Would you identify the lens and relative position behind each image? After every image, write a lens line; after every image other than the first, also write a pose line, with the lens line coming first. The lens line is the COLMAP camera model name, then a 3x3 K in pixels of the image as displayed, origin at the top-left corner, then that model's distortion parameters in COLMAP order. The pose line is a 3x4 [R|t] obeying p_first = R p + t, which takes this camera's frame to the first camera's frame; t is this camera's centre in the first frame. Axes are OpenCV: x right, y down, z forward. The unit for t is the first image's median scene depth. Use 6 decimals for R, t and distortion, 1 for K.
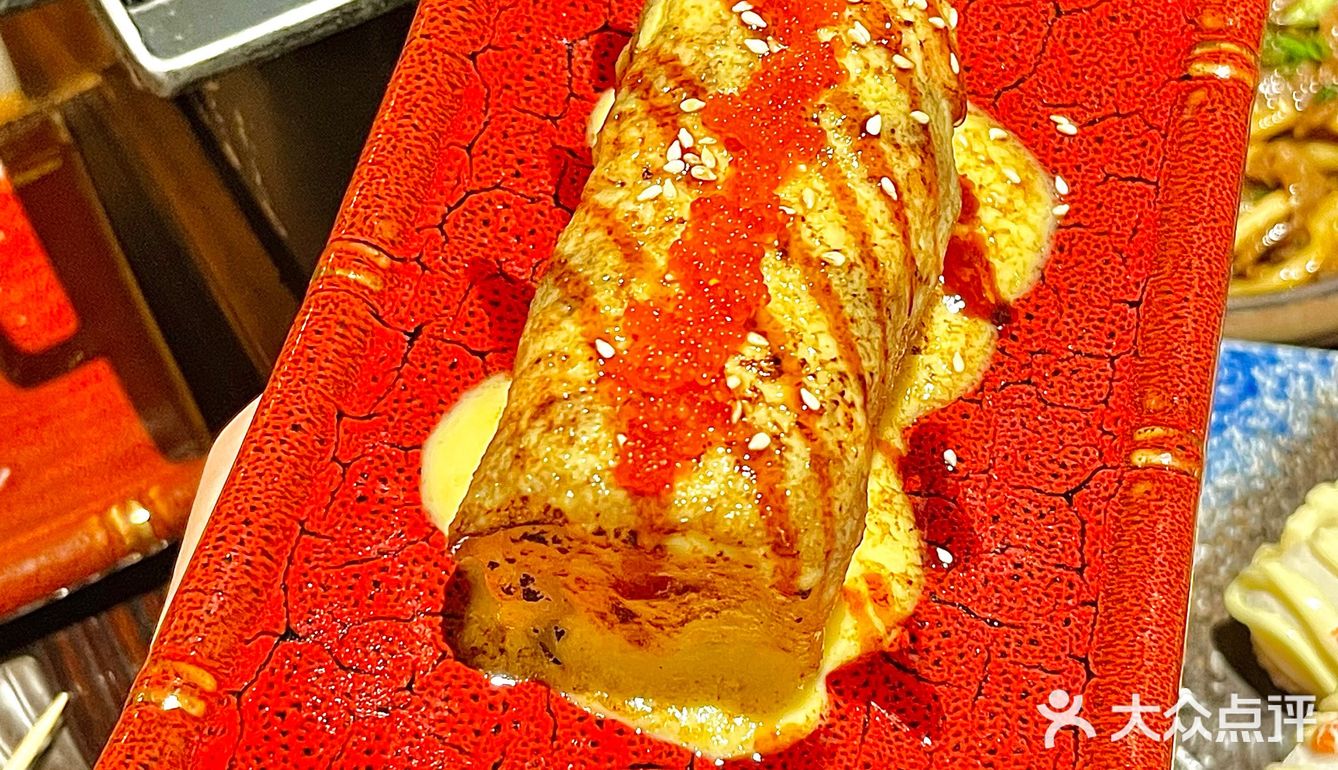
lens RADIAL K [[2256.1, 0, 669.0], [0, 2256.1, 385.0], [0, 0, 1]] dist [0.139344, -0.199032]
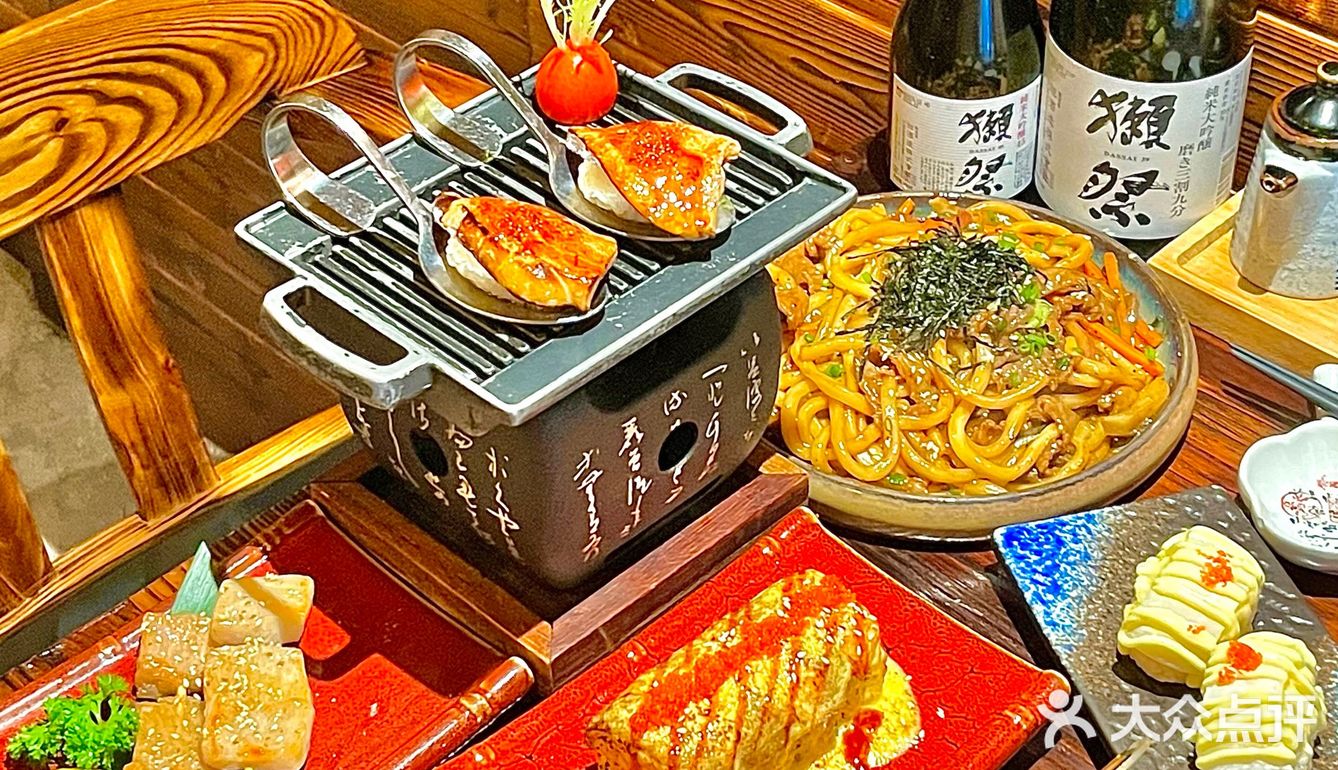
lens RADIAL K [[2332.0, 0, 685.4], [0, 2332.0, 291.4], [0, 0, 1]] dist [0.139603, -0.037409]
pose [[0.850006, 0.274513, -0.449591, 1.065368], [-0.410209, 0.880390, -0.237997, 0.209449], [0.330482, 0.386725, 0.860944, -1.493866]]
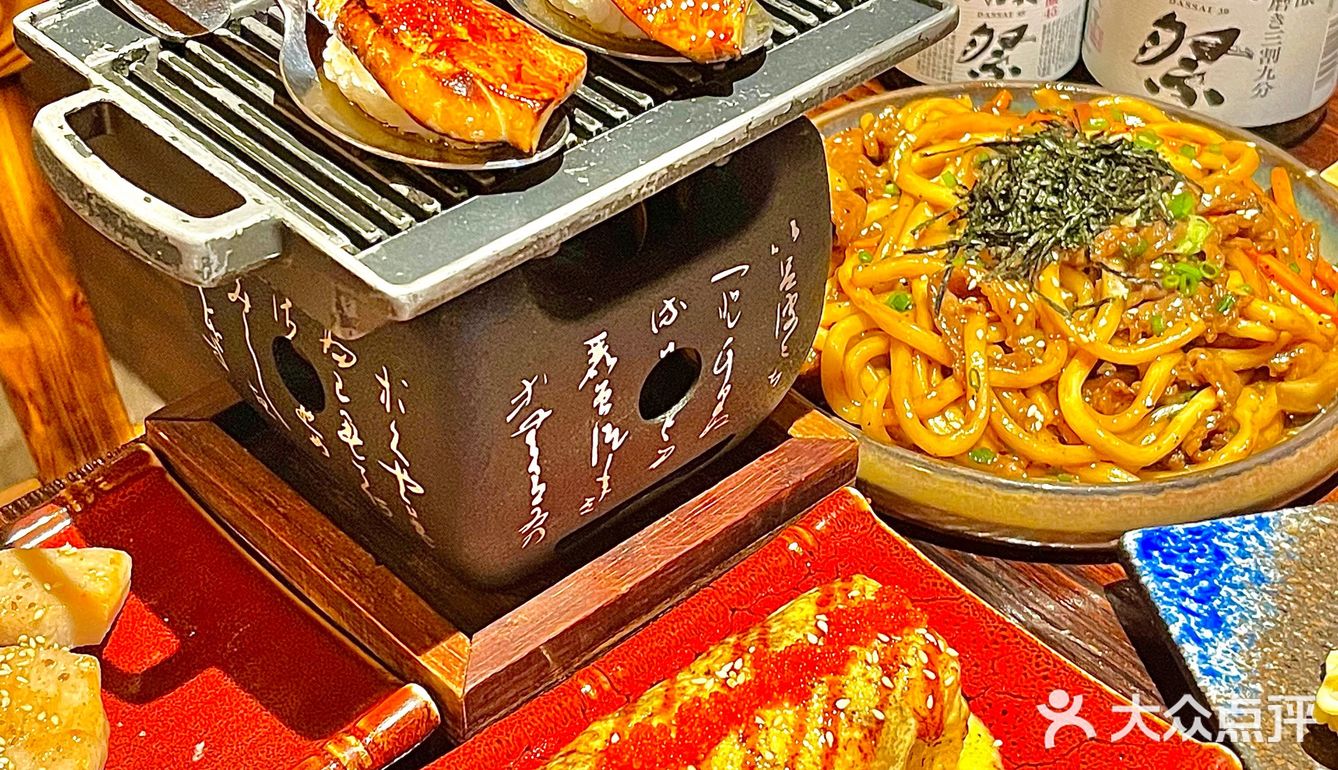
lens RADIAL K [[2256.1, 0, 669.0], [0, 2256.1, 385.0], [0, 0, 1]] dist [0.139344, -0.199032]
pose [[0.827525, 0.327096, -0.456301, 0.672859], [-0.454667, 0.867246, -0.202882, 0.078300], [0.329363, 0.375355, 0.866388, -0.574997]]
